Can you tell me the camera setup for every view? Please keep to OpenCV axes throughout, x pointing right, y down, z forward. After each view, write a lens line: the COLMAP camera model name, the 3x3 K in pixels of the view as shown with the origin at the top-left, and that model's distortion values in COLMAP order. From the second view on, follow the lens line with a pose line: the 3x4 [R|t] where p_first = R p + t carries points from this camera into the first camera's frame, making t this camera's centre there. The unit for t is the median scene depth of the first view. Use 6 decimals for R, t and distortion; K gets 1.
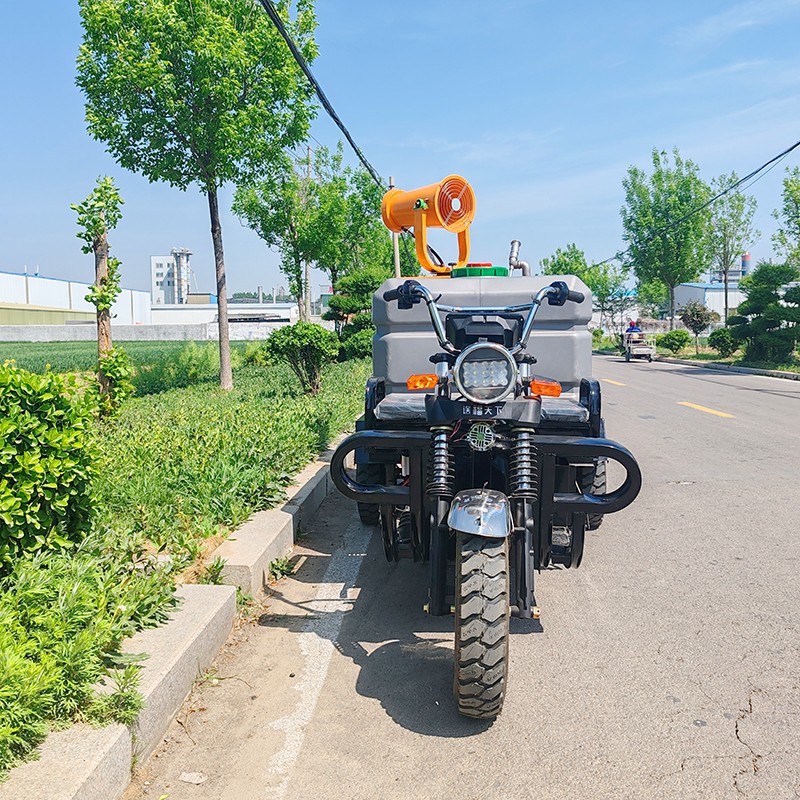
lens RADIAL K [[815.4, 0, 403.0], [0, 815.4, 401.1], [0, 0, 1]] dist [0.006951, 0.019277]
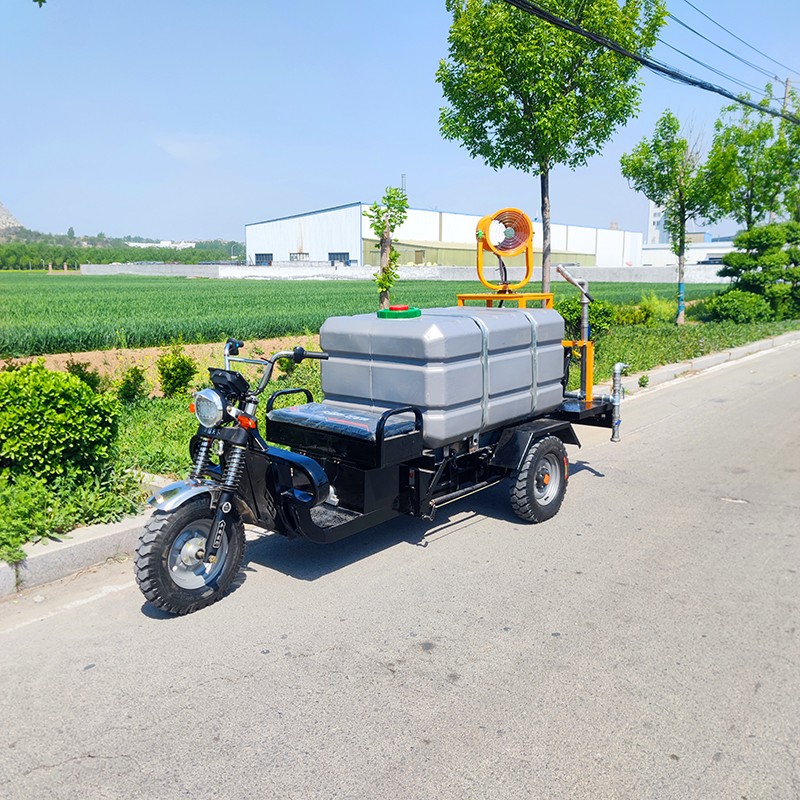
lens RADIAL K [[769.4, 0, 400.0], [0, 769.4, 400.0], [0, 0, 1]] dist [0.040263, -0.006706]
pose [[0.817983, 0.105416, -0.565501, 0.240316], [-0.057661, 0.993140, 0.101728, -0.042908], [0.572345, -0.050605, 0.818450, -0.003949]]
